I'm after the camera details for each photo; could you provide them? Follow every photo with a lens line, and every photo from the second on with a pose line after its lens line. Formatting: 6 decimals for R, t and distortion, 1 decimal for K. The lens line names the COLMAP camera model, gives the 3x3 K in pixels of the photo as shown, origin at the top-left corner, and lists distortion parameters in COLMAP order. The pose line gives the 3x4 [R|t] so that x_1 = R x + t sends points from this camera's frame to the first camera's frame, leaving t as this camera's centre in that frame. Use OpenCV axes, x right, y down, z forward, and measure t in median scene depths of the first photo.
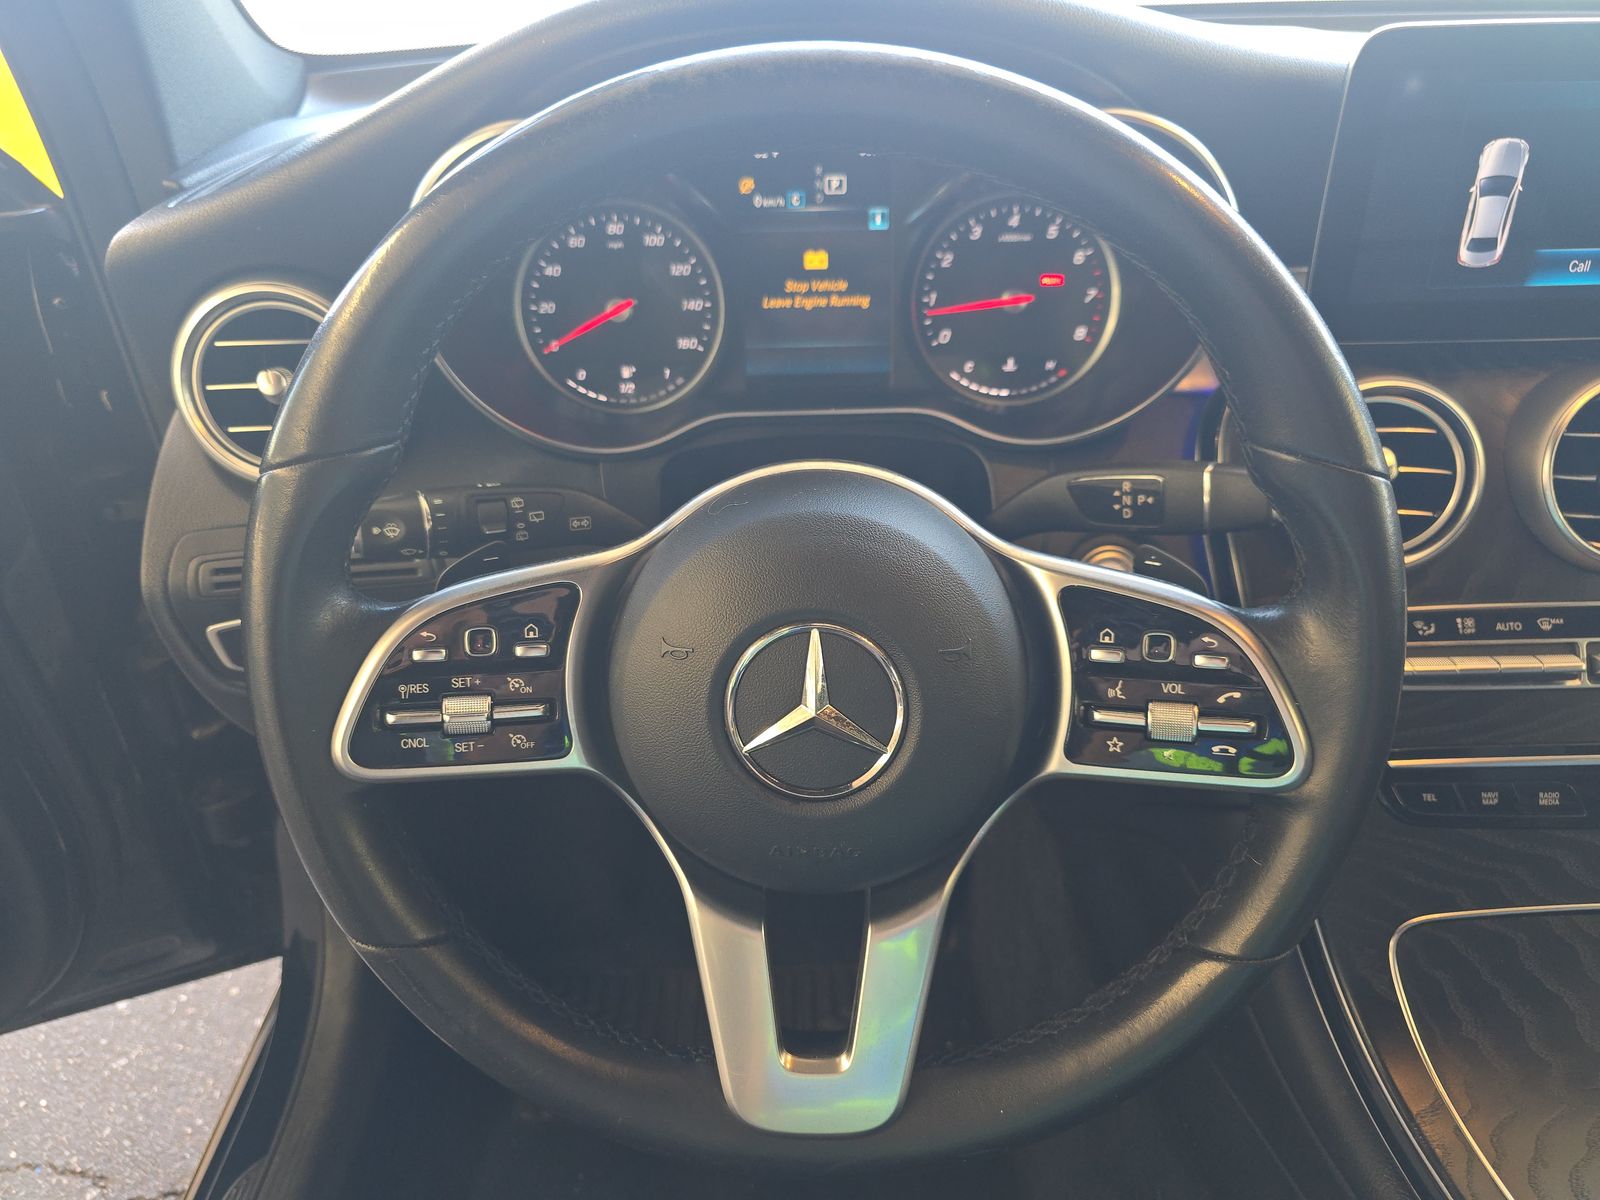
lens RADIAL K [[1083.5, 0, 804.0], [0, 1083.5, 600.3], [0, 0, 1]] dist [0.016742, -0.020949]
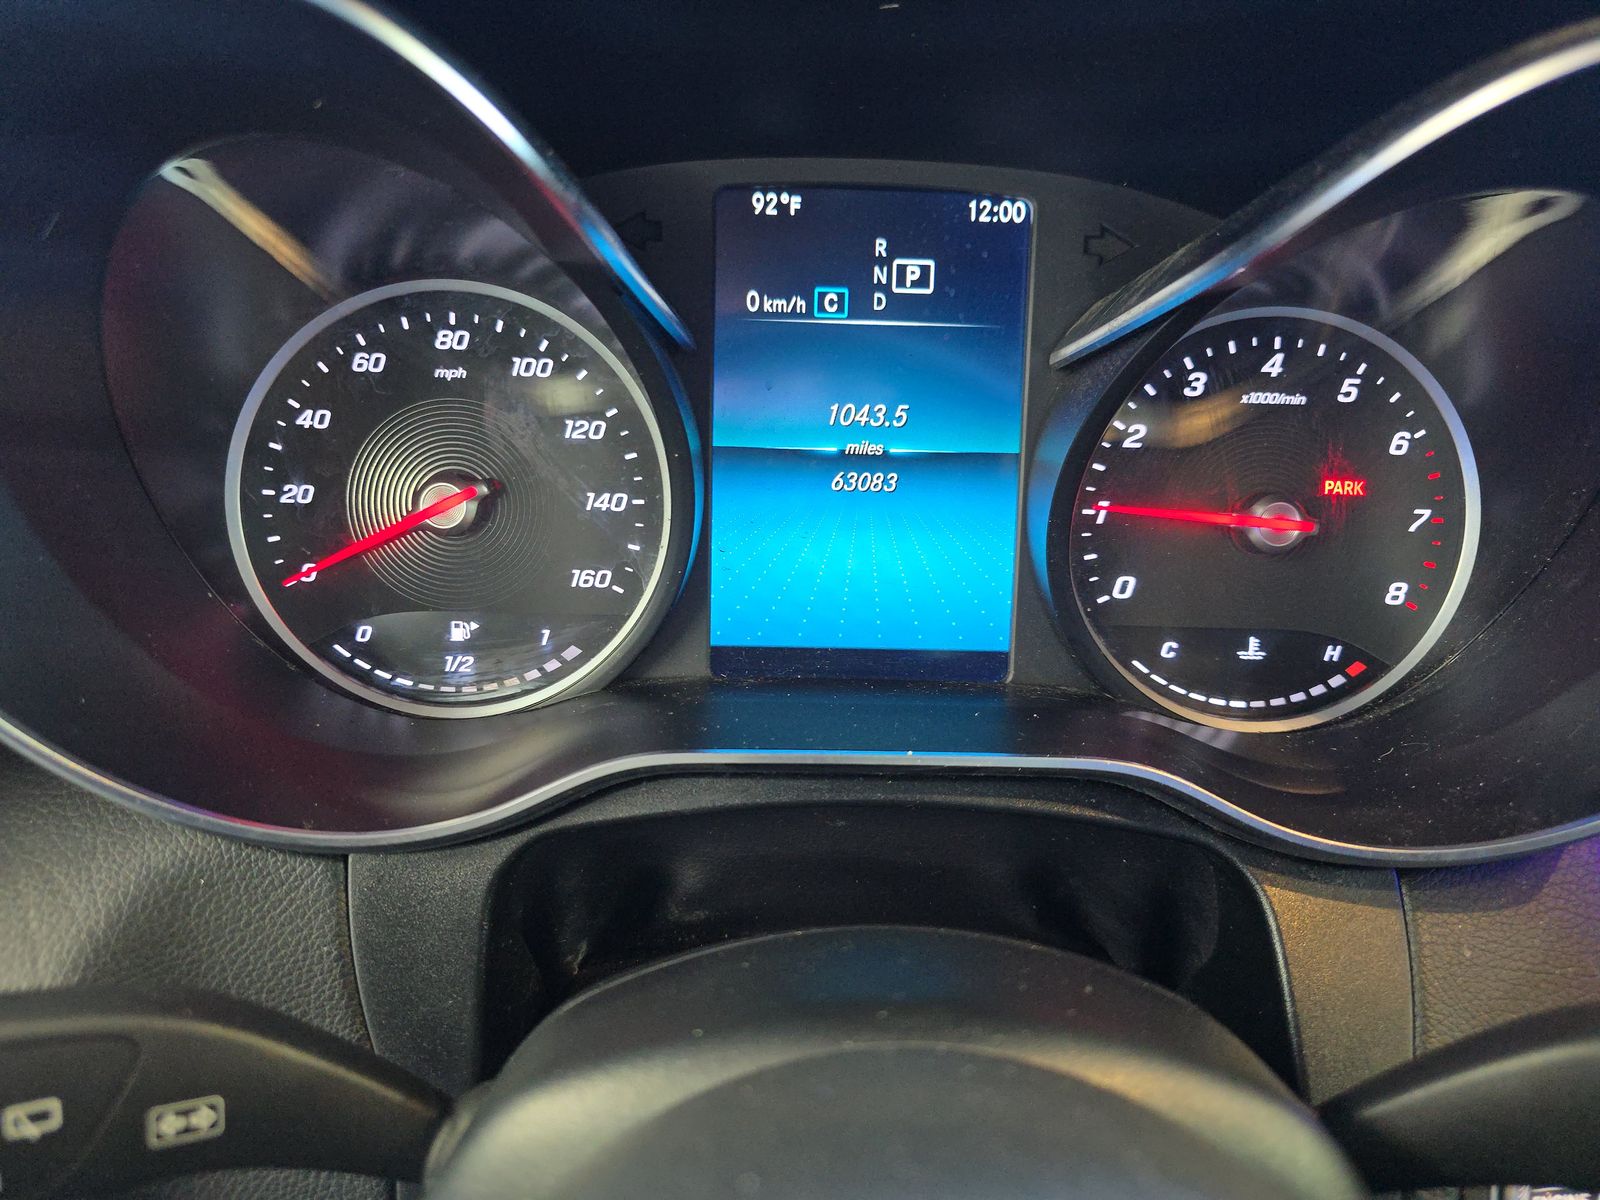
lens RADIAL K [[1083.5, 0, 787.3], [0, 1083.5, 600.1], [0, 0, 1]] dist [0.016742, -0.020949]
pose [[0.998860, 0.042575, 0.021589, -0.031506], [-0.037845, 0.981922, -0.185462, -0.145323], [-0.029095, 0.184434, 0.982414, 0.541555]]
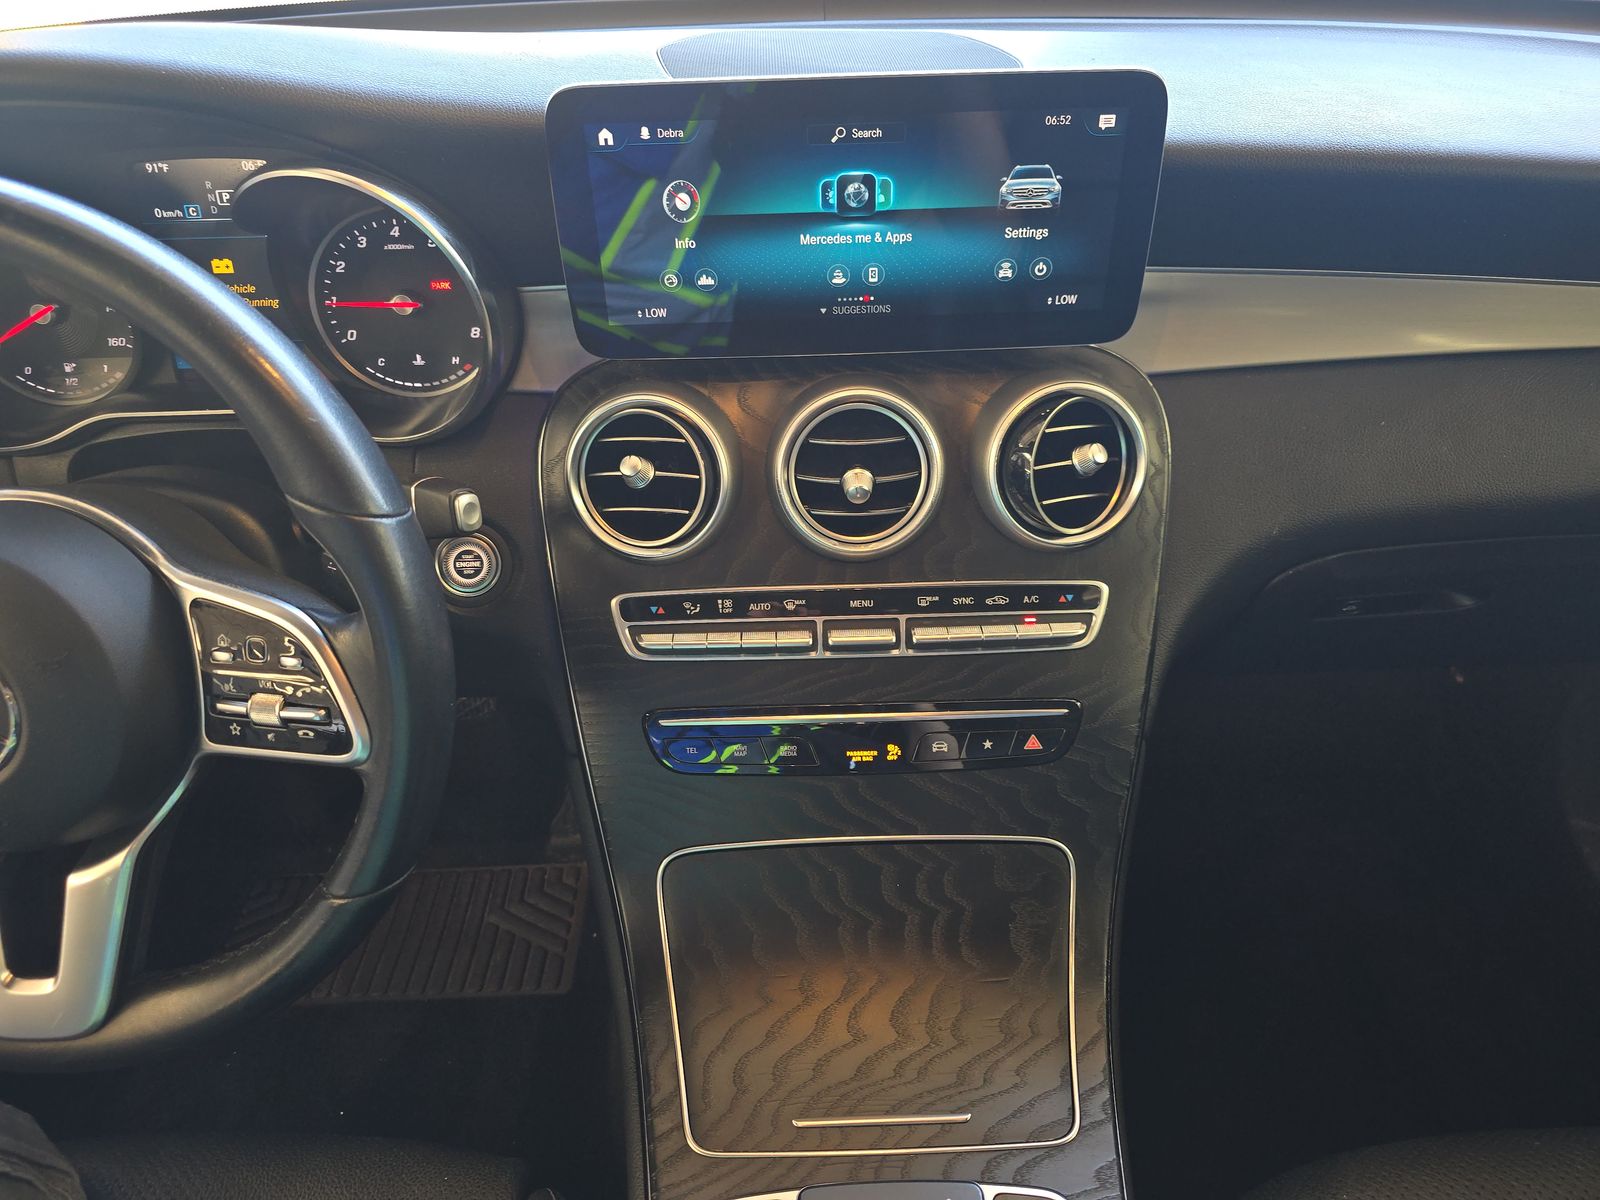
lens RADIAL K [[1083.5, 0, 796.6], [0, 1083.5, 609.8], [0, 0, 1]] dist [0.016742, -0.020949]
pose [[0.999942, -0.002332, 0.010513, 0.585205], [0.001174, 0.994055, 0.108876, -0.086671], [-0.010704, -0.108857, 0.994000, -0.142183]]
